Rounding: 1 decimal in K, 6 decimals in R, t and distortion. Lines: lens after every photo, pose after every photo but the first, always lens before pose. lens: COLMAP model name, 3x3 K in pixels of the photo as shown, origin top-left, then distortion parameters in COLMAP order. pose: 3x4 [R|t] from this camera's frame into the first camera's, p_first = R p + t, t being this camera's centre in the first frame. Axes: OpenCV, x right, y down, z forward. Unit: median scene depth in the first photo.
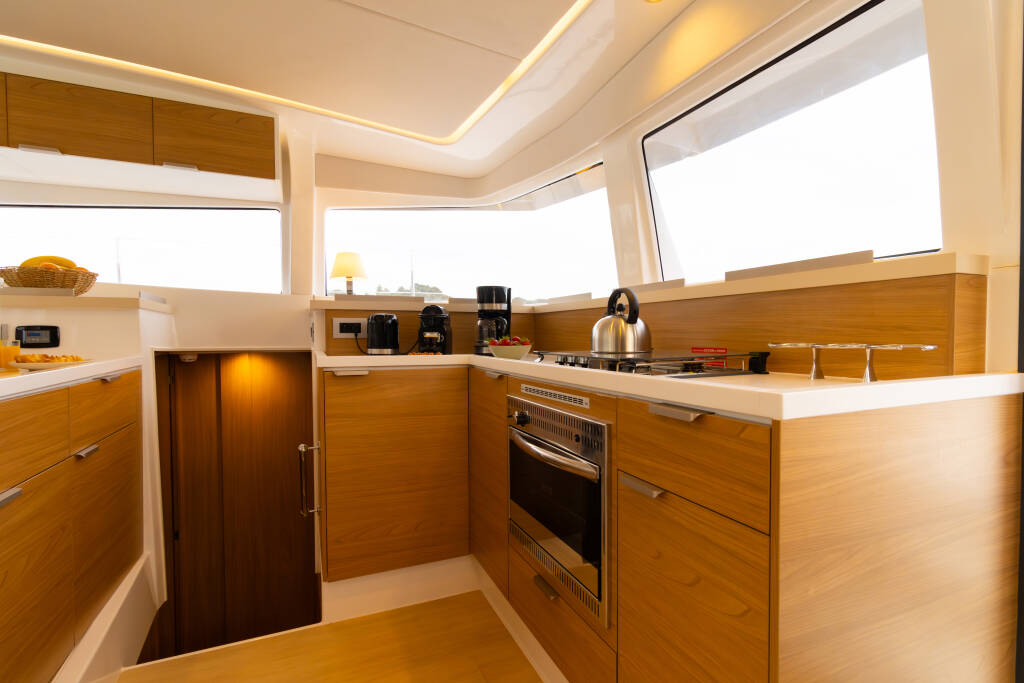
lens RADIAL K [[477.3, 0, 519.8], [0, 477.3, 354.8], [0, 0, 1]] dist [0.002234, 0.000694]
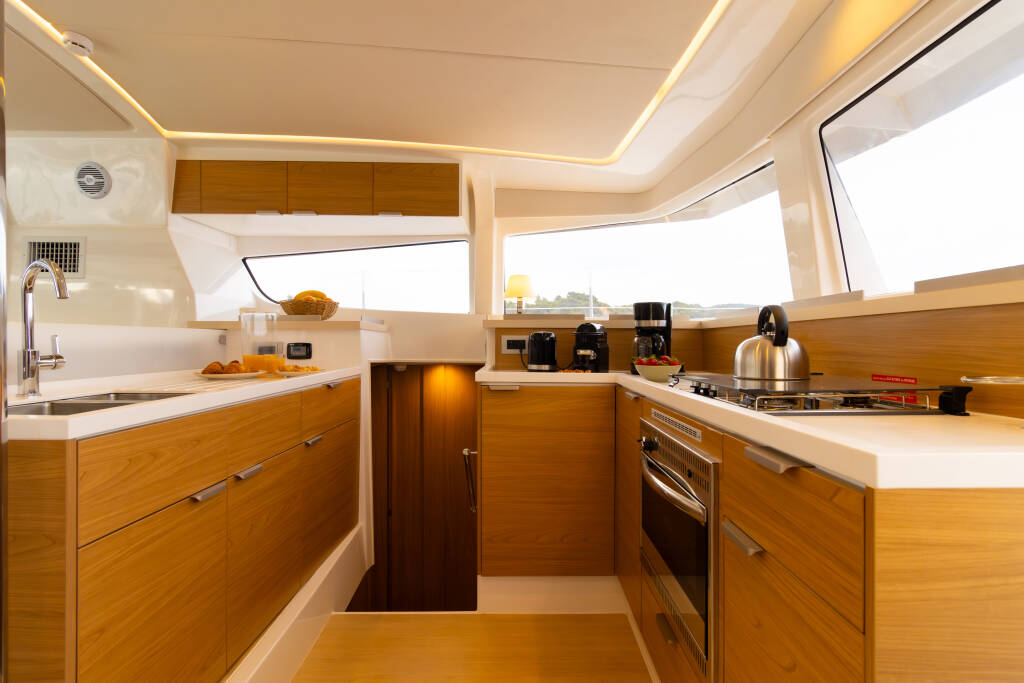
lens RADIAL K [[471.9, 0, 526.1], [0, 471.9, 356.1], [0, 0, 1]] dist [0.004041, 0.000070]
pose [[0.920265, 0.014032, -0.391043, 0.100787], [-0.021213, 0.999676, -0.014052, -0.017367], [0.390720, 0.021226, 0.920265, 0.019873]]
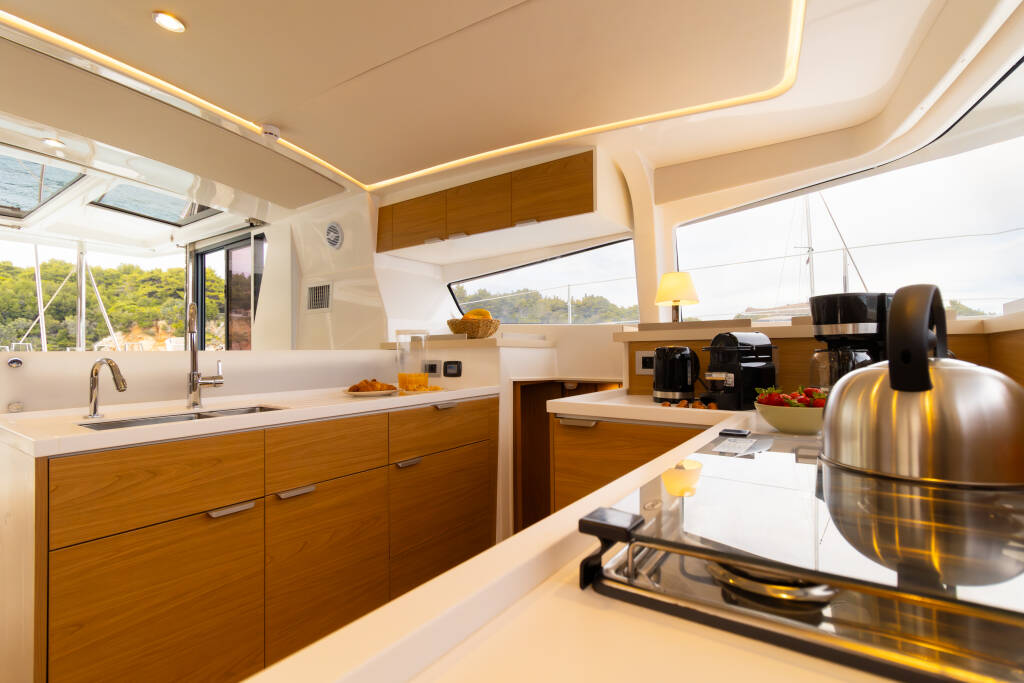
lens RADIAL K [[471.9, 0, 526.1], [0, 471.9, 356.1], [0, 0, 1]] dist [0.004041, 0.000070]
pose [[0.537402, -0.001043, -0.843326, 0.259794], [-0.028025, 0.999425, -0.019095, -0.052276], [0.842860, 0.033895, 0.537064, 0.414012]]
